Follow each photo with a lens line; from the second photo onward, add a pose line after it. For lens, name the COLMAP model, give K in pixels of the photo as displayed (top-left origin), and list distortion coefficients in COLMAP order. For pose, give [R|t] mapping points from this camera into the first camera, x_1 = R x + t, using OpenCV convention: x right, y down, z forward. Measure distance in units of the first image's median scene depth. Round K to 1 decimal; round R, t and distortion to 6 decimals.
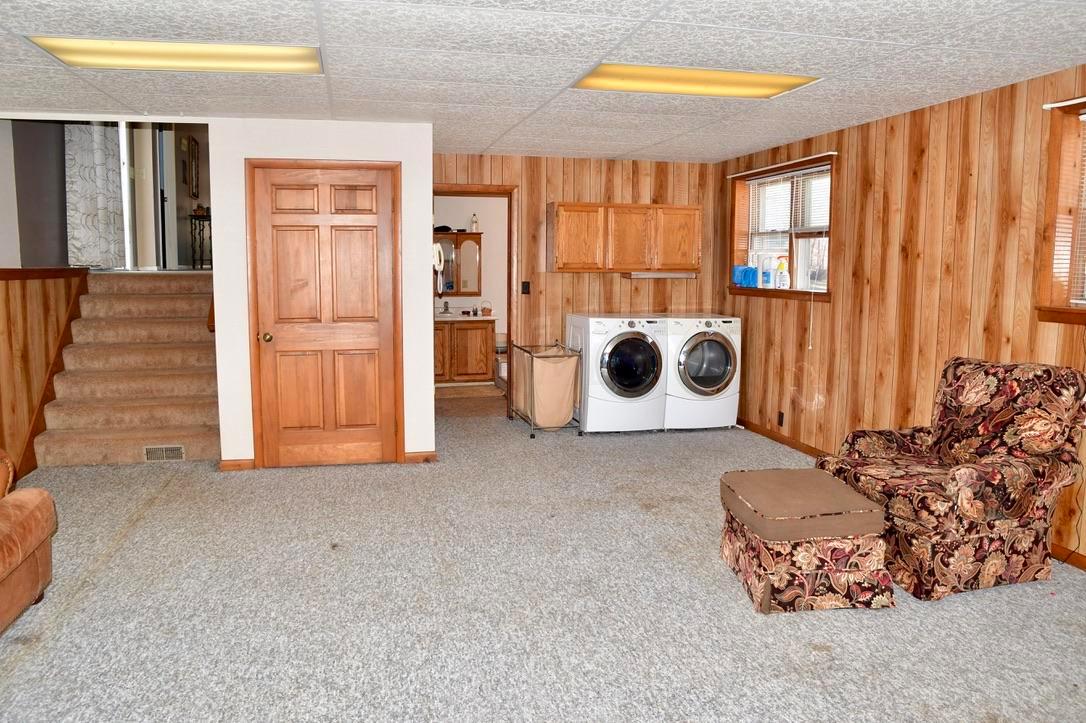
lens RADIAL K [[781.1, 0, 533.4], [0, 781.1, 354.4], [0, 0, 1]] dist [-0.109616, 0.058443]
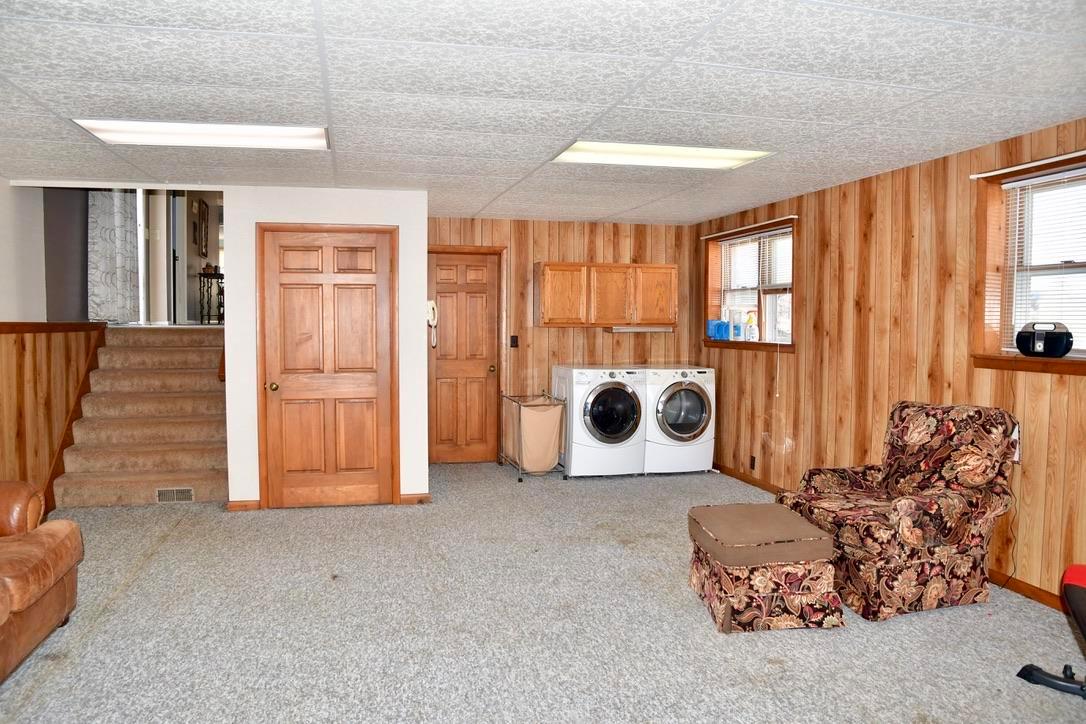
lens RADIAL K [[781.1, 0, 536.4], [0, 781.1, 359.7], [0, 0, 1]] dist [-0.109616, 0.058443]
pose [[0.999964, -0.002453, 0.008119, 0.017489], [0.002976, 0.997881, -0.064990, 0.013729], [-0.007942, 0.065012, 0.997853, -0.100468]]
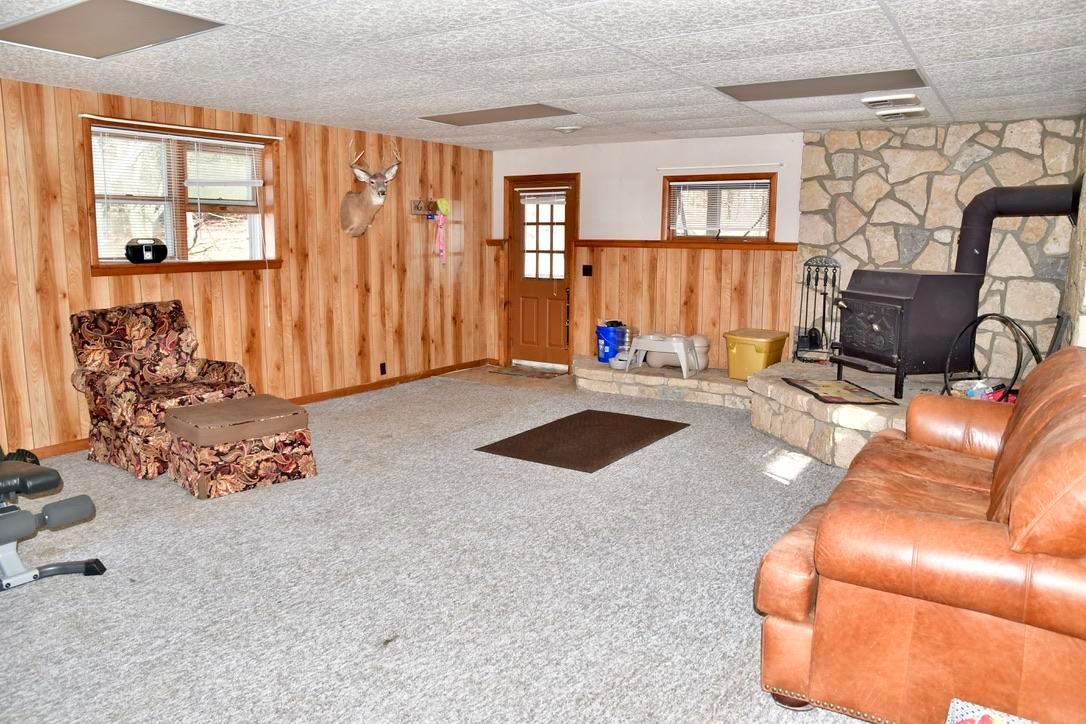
lens RADIAL K [[781.1, 0, 542.7], [0, 781.1, 351.2], [0, 0, 1]] dist [-0.109616, 0.058443]
pose [[-0.696173, -0.104269, 0.710262, -0.781115], [0.082936, 0.971088, 0.223850, -0.138283], [-0.713068, 0.214745, -0.667397, 1.249478]]
